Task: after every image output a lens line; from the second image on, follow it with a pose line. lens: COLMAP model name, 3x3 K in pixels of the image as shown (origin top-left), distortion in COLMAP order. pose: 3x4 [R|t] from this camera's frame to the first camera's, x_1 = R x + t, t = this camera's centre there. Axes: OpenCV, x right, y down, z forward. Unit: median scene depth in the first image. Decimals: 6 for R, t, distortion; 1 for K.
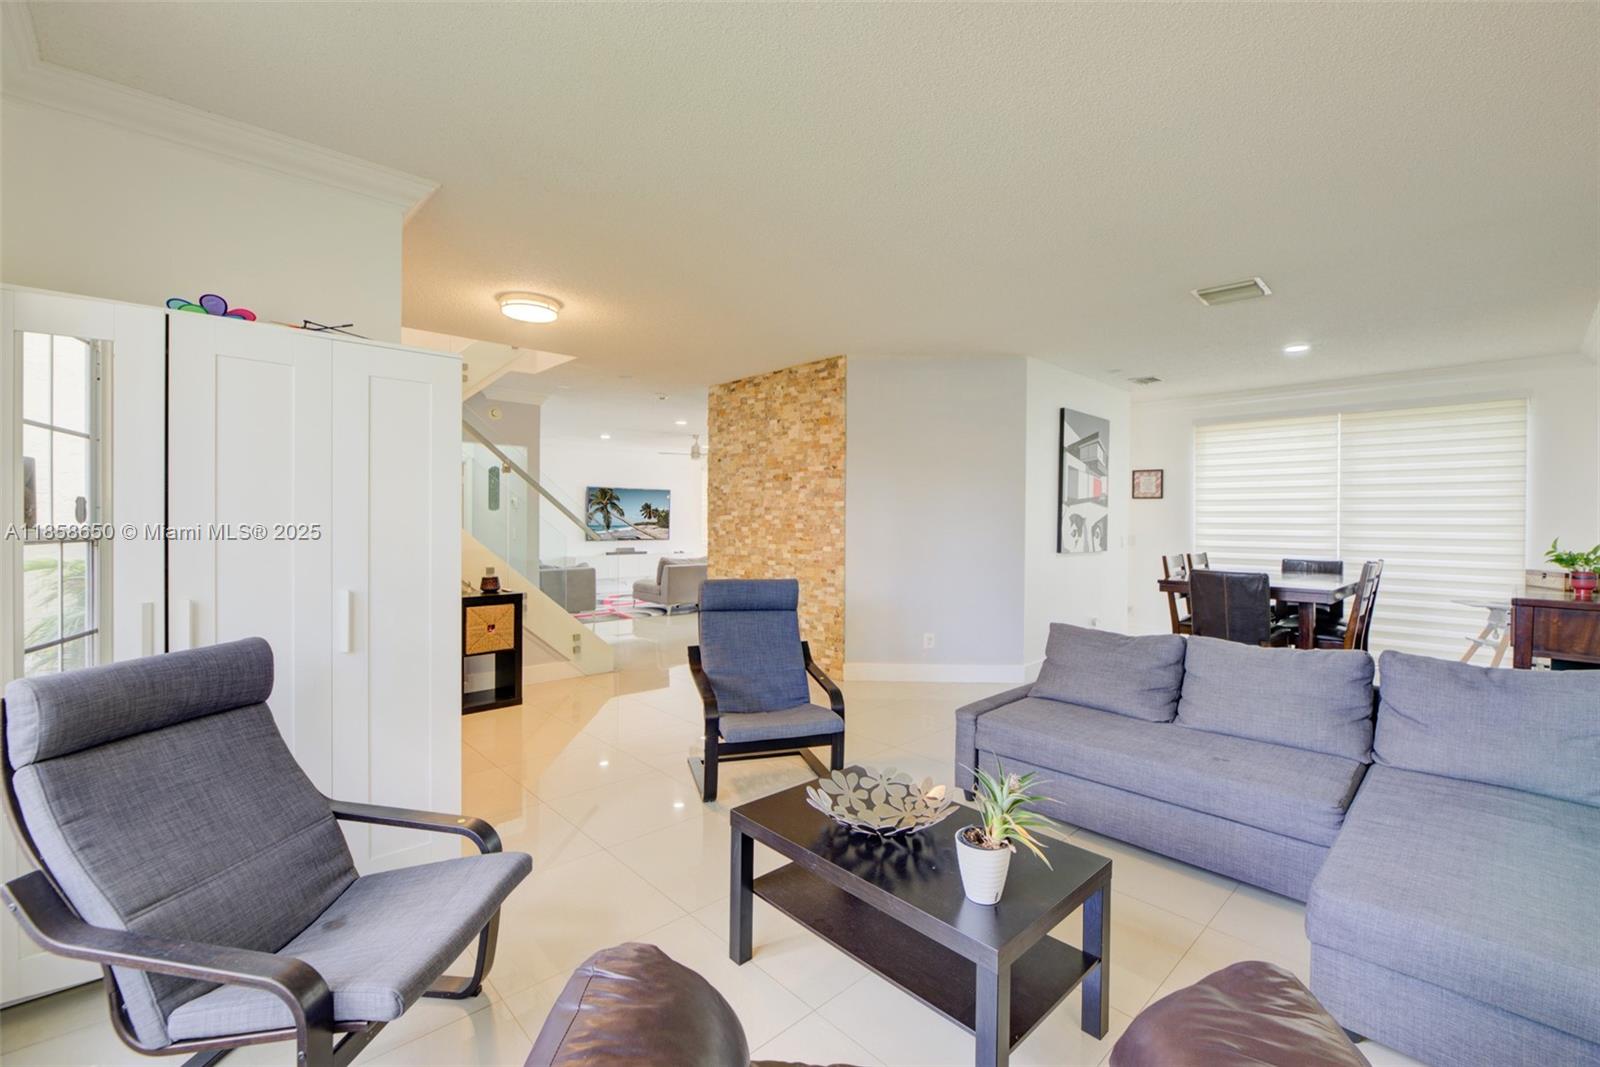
lens RADIAL K [[675.8, 0, 794.7], [0, 675.8, 529.4], [0, 0, 1]] dist [-0.008701, -0.000498]
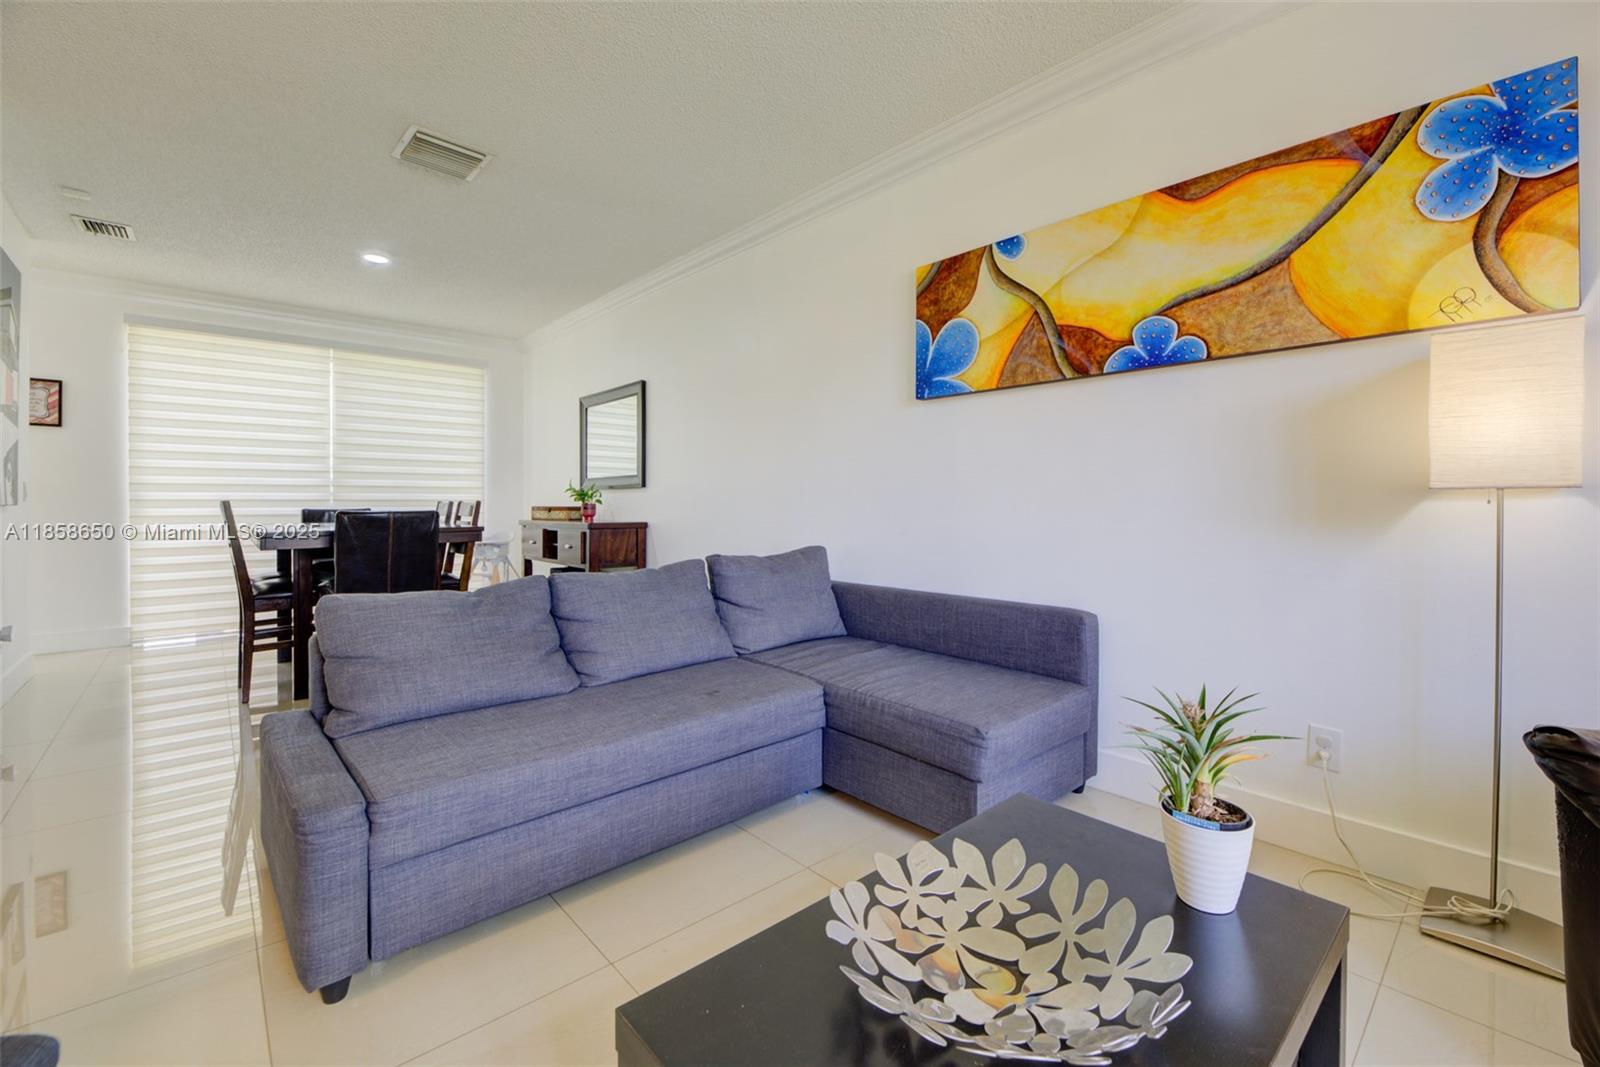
lens RADIAL K [[675.8, 0, 816.3], [0, 675.8, 508.5], [0, 0, 1]] dist [-0.008701, -0.000498]
pose [[0.002821, -0.015325, 0.999879, -0.115842], [0.014030, 0.999785, 0.015284, 0.045661], [-0.999898, 0.013986, 0.003036, 0.425592]]
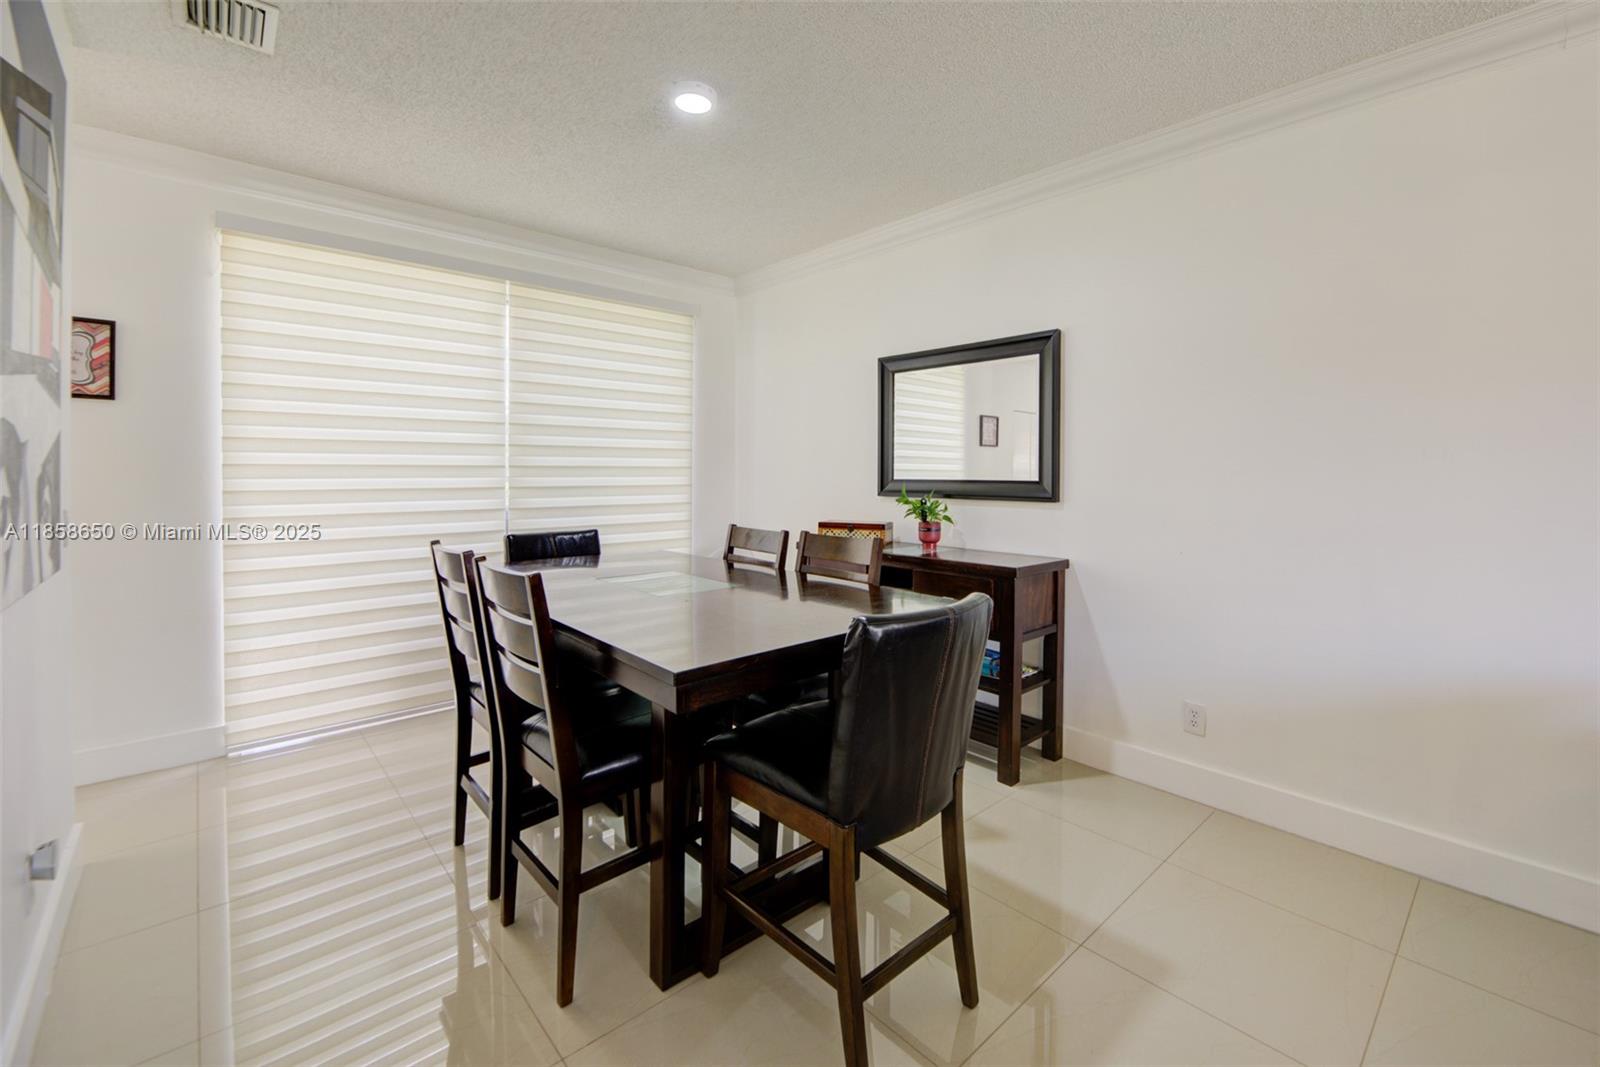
lens RADIAL K [[675.8, 0, 810.0], [0, 675.8, 481.4], [0, 0, 1]] dist [-0.008701, -0.000498]
pose [[-0.000903, -0.024133, 0.999708, 0.251514], [0.009117, 0.999667, 0.024140, -0.008155], [-0.999958, 0.009136, -0.000683, 0.895651]]
